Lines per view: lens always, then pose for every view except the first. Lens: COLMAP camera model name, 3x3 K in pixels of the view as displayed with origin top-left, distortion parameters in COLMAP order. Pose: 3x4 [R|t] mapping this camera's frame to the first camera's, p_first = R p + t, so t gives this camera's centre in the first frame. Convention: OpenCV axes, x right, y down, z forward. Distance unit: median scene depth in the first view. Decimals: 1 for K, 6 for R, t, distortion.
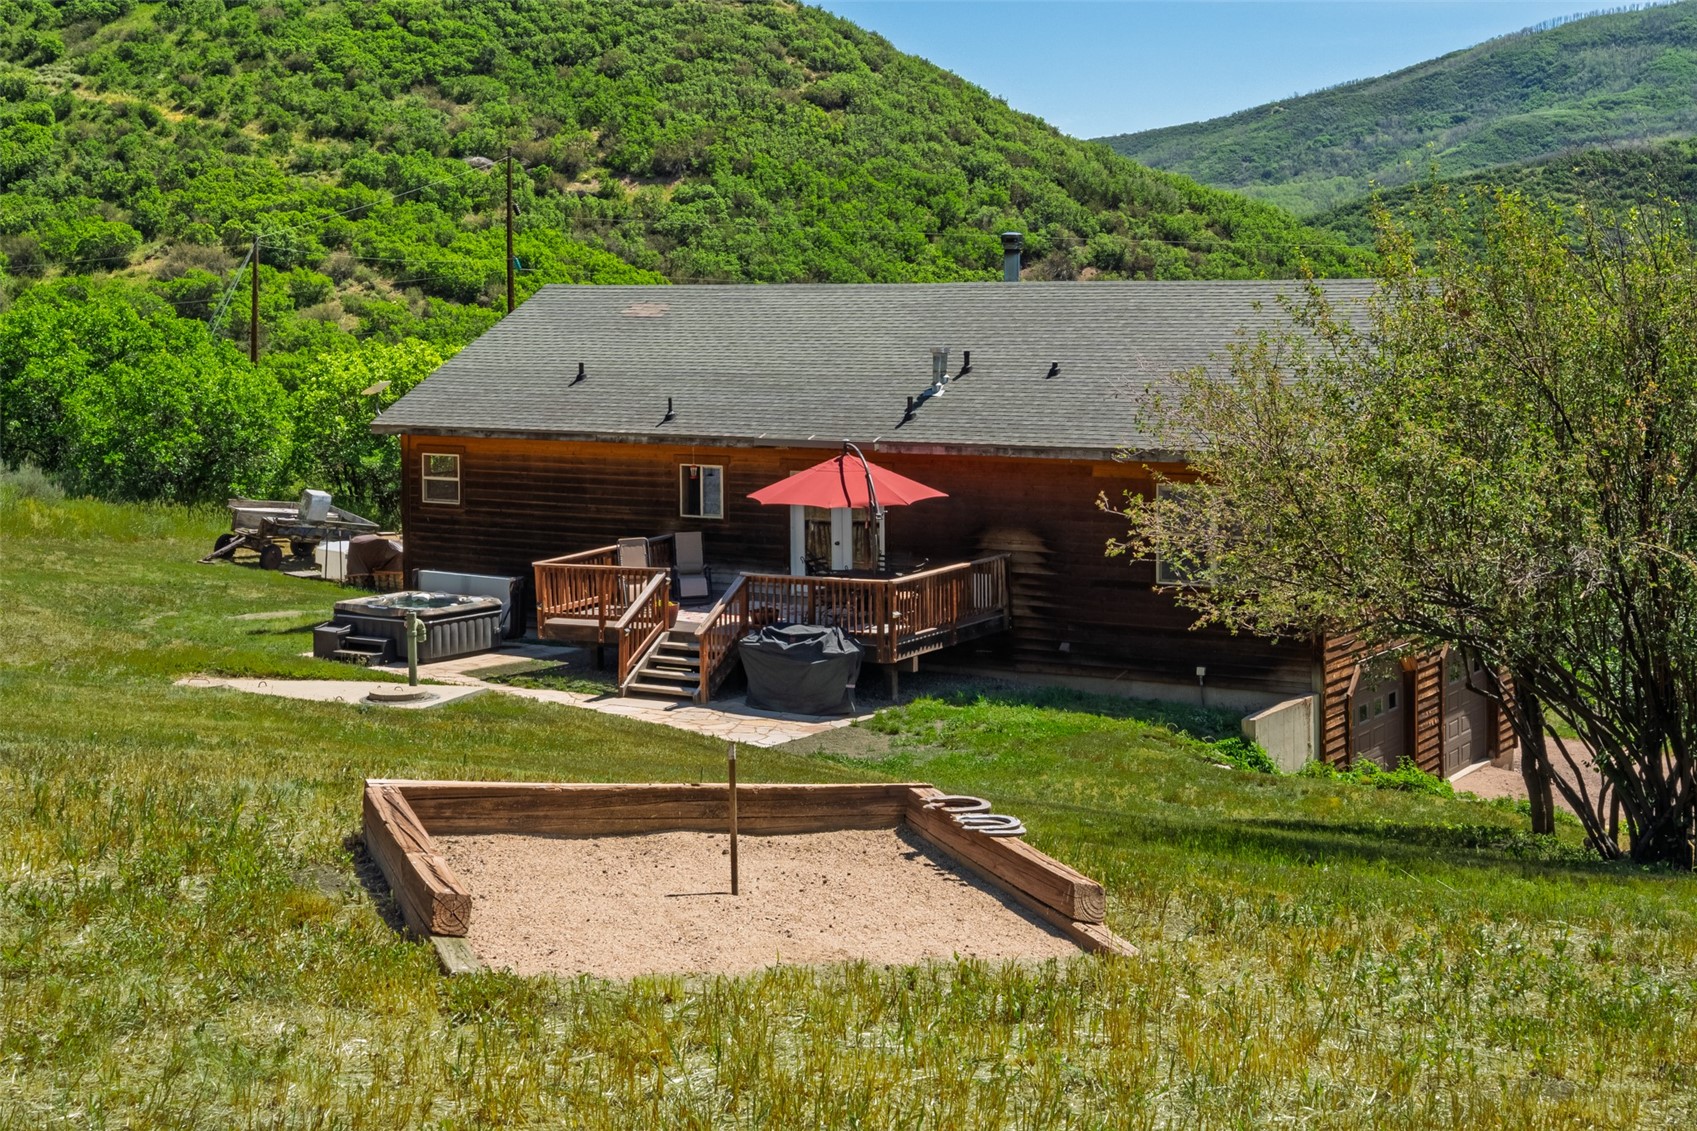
lens RADIAL K [[2392.9, 0, 854.4], [0, 2392.9, 563.8], [0, 0, 1]] dist [0.033926, 0.000000]
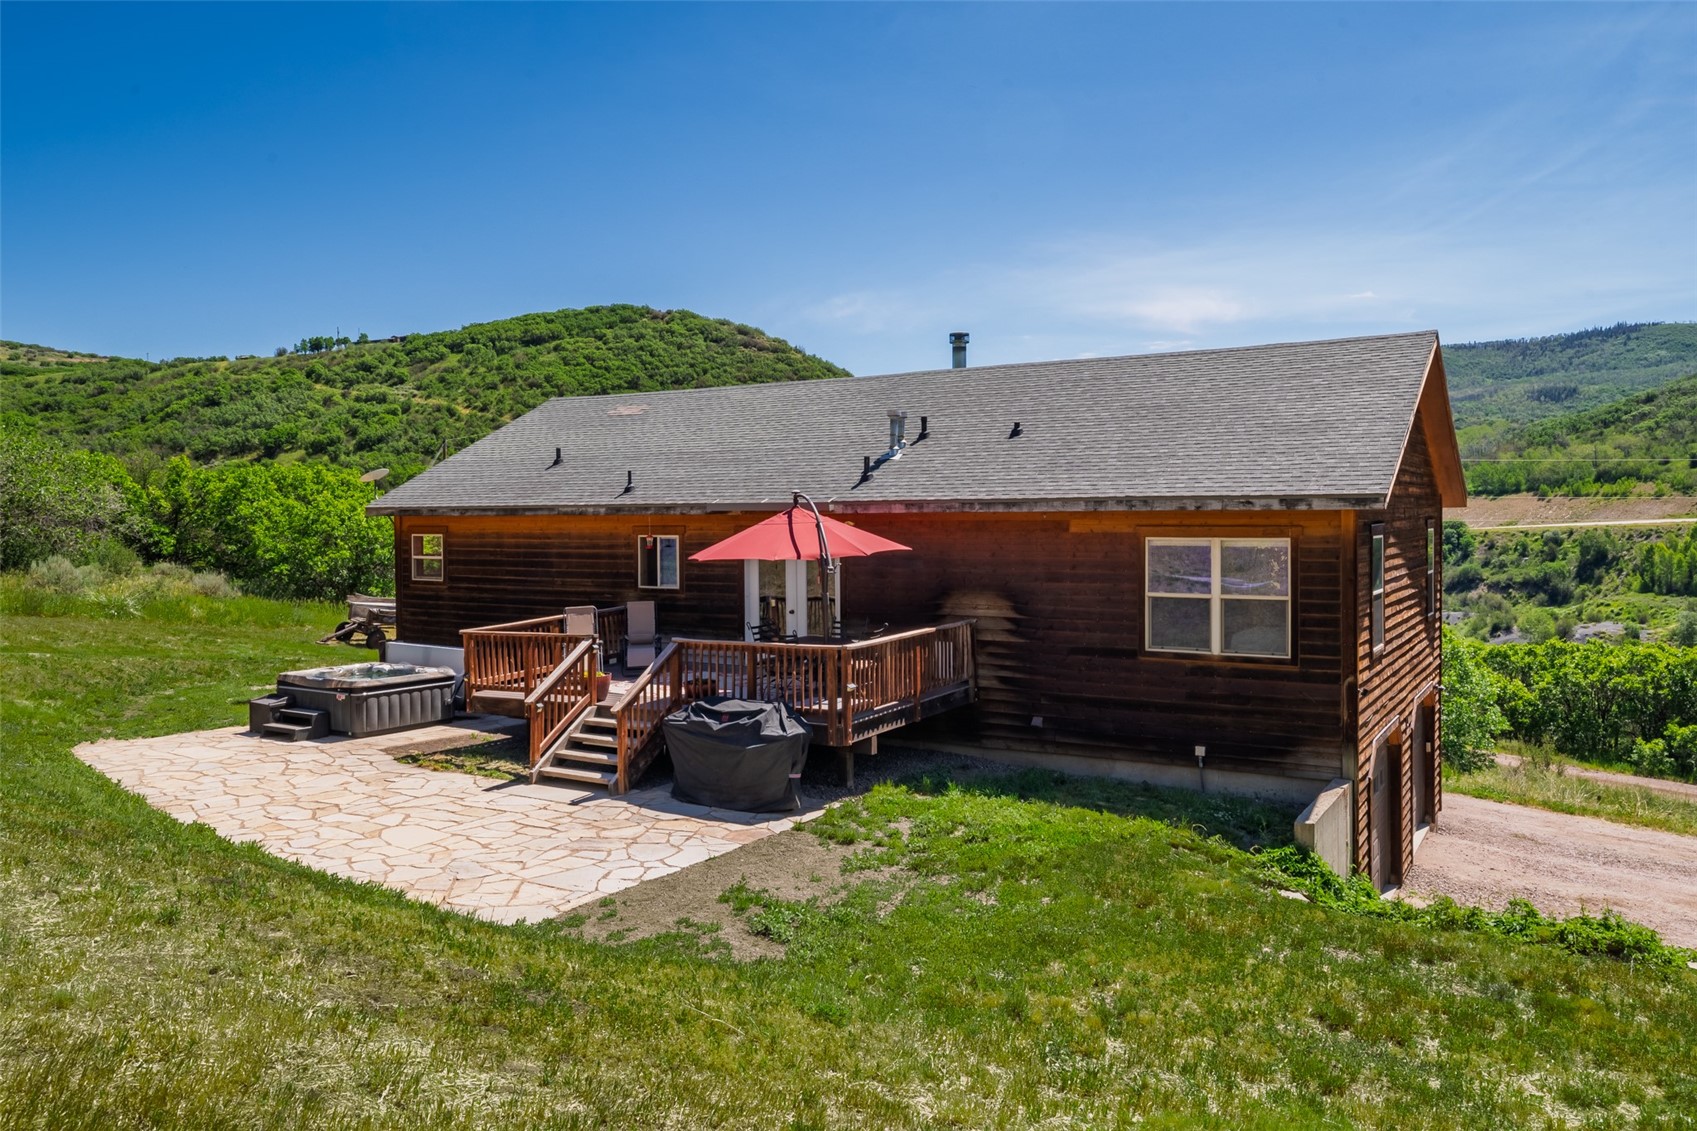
lens RADIAL K [[1226.1, 0, 870.8], [0, 1226.1, 558.4], [0, 0, 1]] dist [-0.002731, -0.003197]
pose [[0.999551, 0.001565, 0.029925, 0.009616], [0.000777, 0.996946, -0.078090, 0.008394], [-0.029956, 0.078078, 0.996497, 0.483014]]
